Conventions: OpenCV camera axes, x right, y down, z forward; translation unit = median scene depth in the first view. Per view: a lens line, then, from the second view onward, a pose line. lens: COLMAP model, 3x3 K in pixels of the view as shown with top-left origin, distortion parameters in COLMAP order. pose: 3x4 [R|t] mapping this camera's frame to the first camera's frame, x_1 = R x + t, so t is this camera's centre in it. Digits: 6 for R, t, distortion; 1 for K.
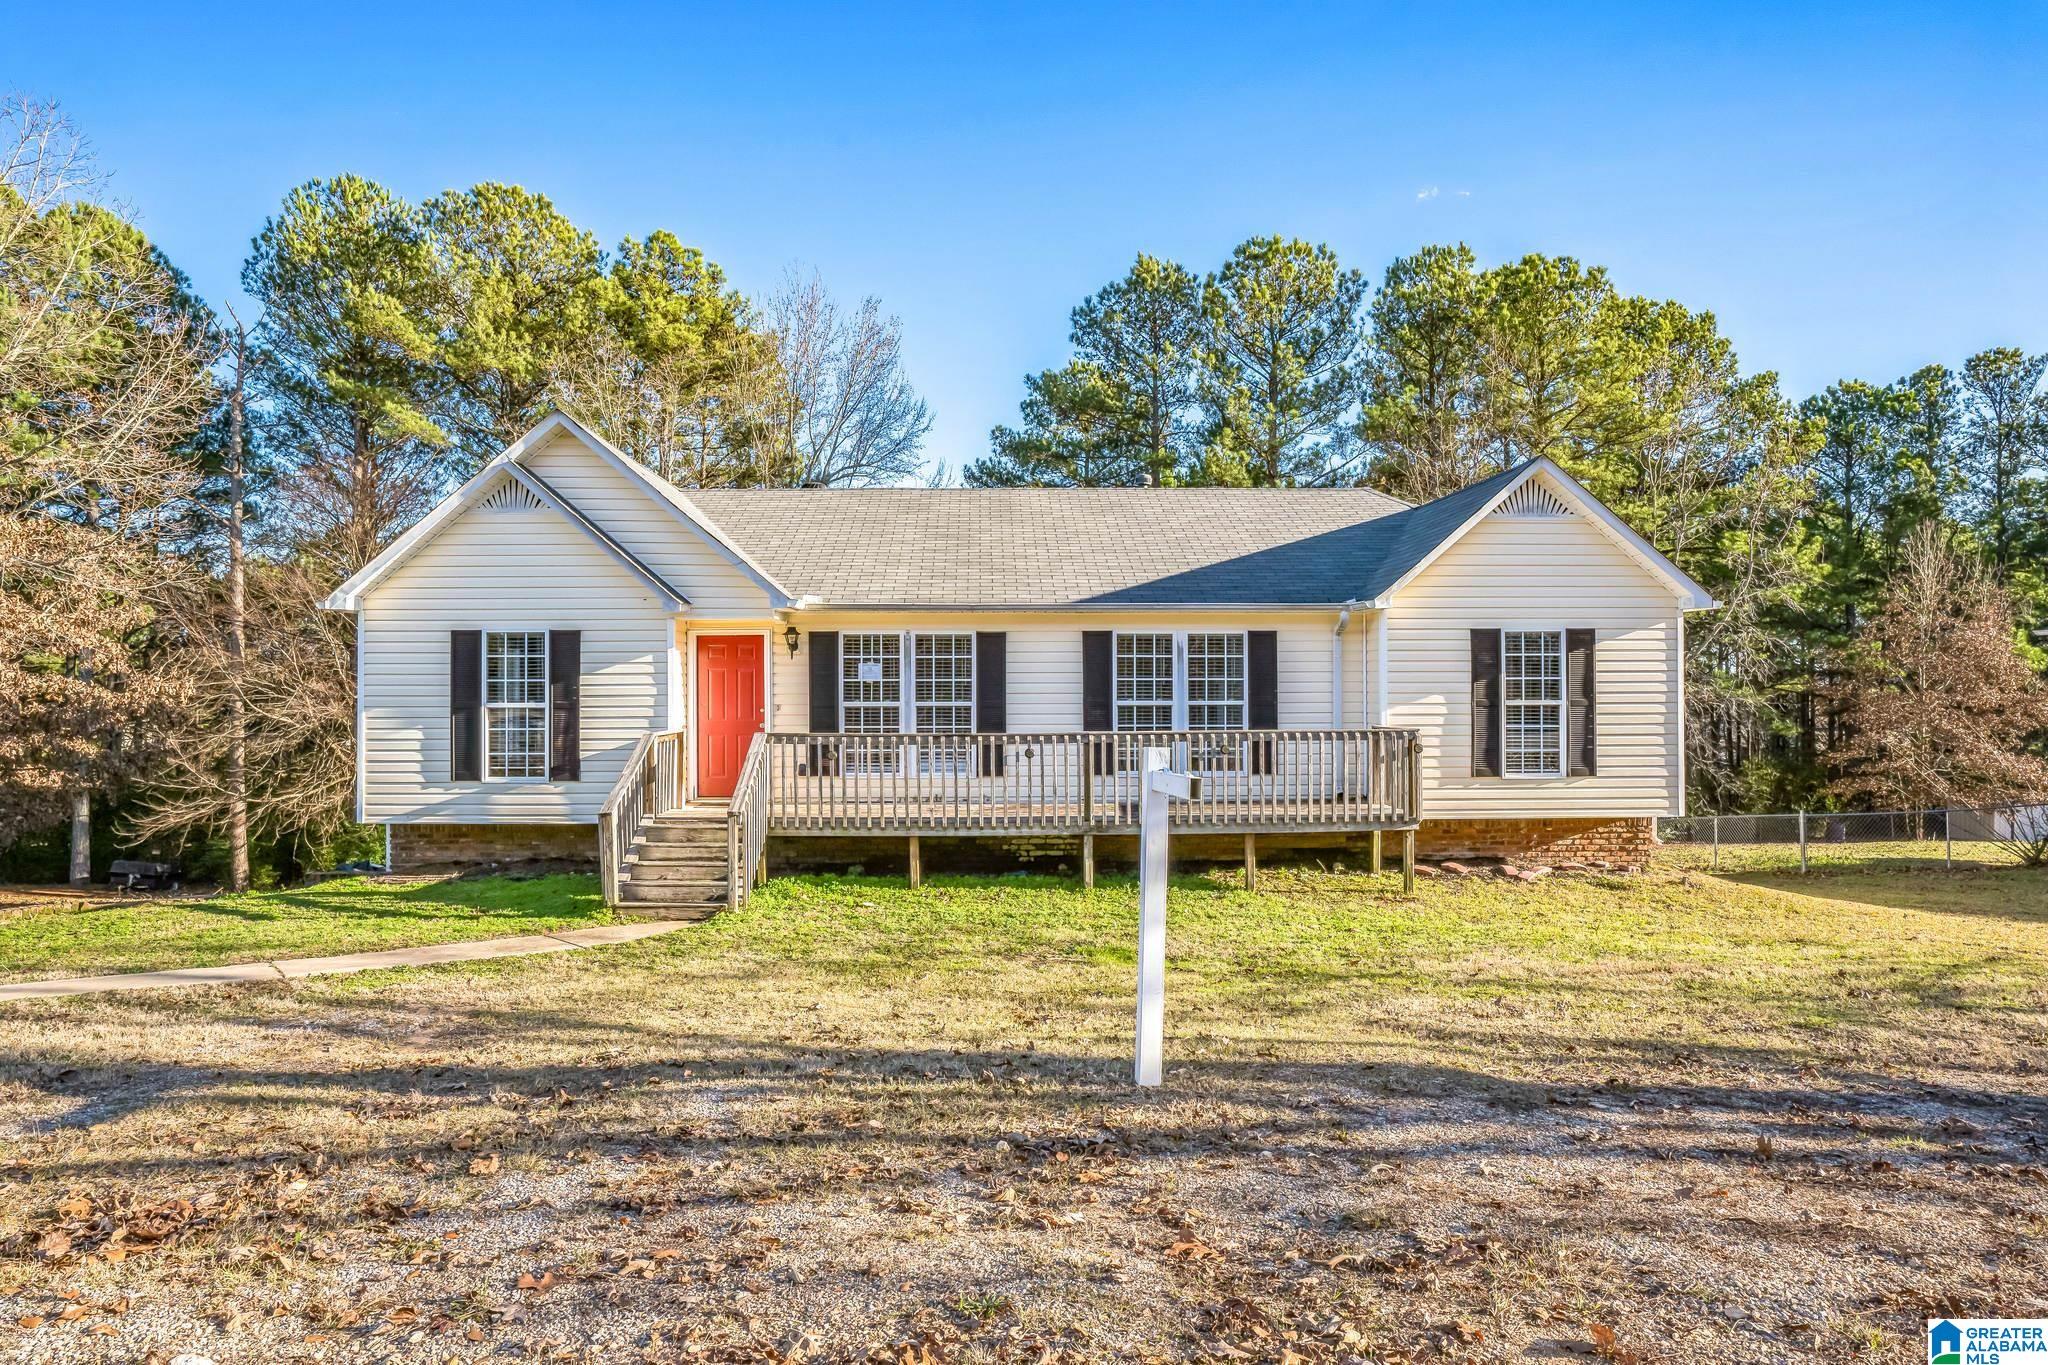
lens RADIAL K [[1195.1, 0, 1024.0], [0, 1195.1, 682.5], [0, 0, 1]] dist [-0.036149, 0.000455]
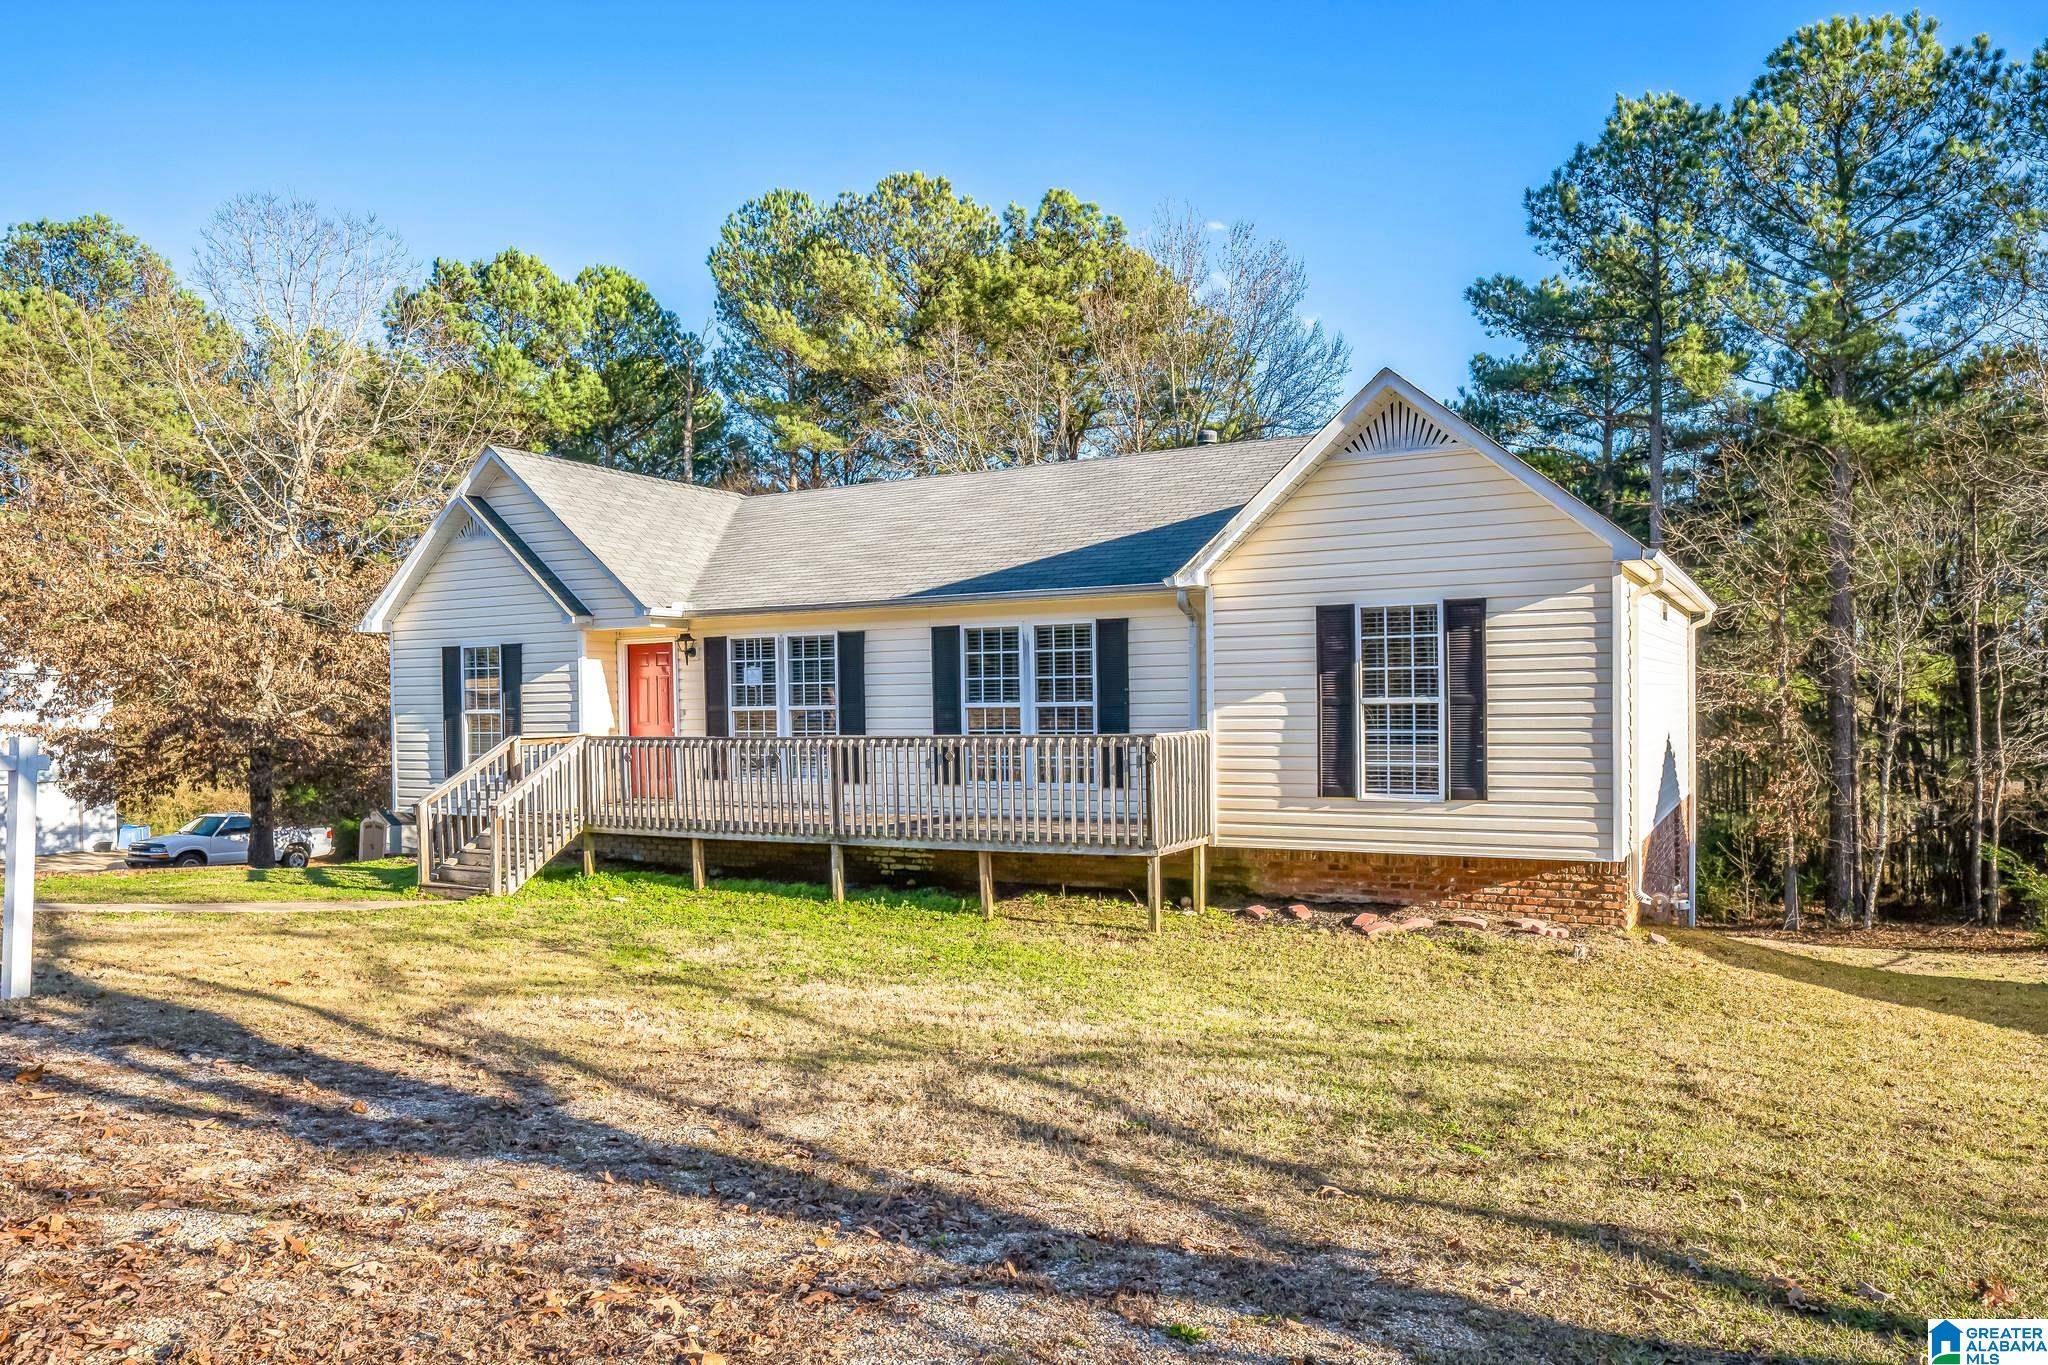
lens RADIAL K [[1406.9, 0, 1024.0], [0, 1406.9, 682.5], [0, 0, 1]] dist [0.036326, 0.002939]
pose [[0.862370, -0.016466, -0.506011, 0.658219], [0.019600, 0.999808, 0.000869, 0.000076], [0.505899, -0.010667, 0.862527, 0.102944]]
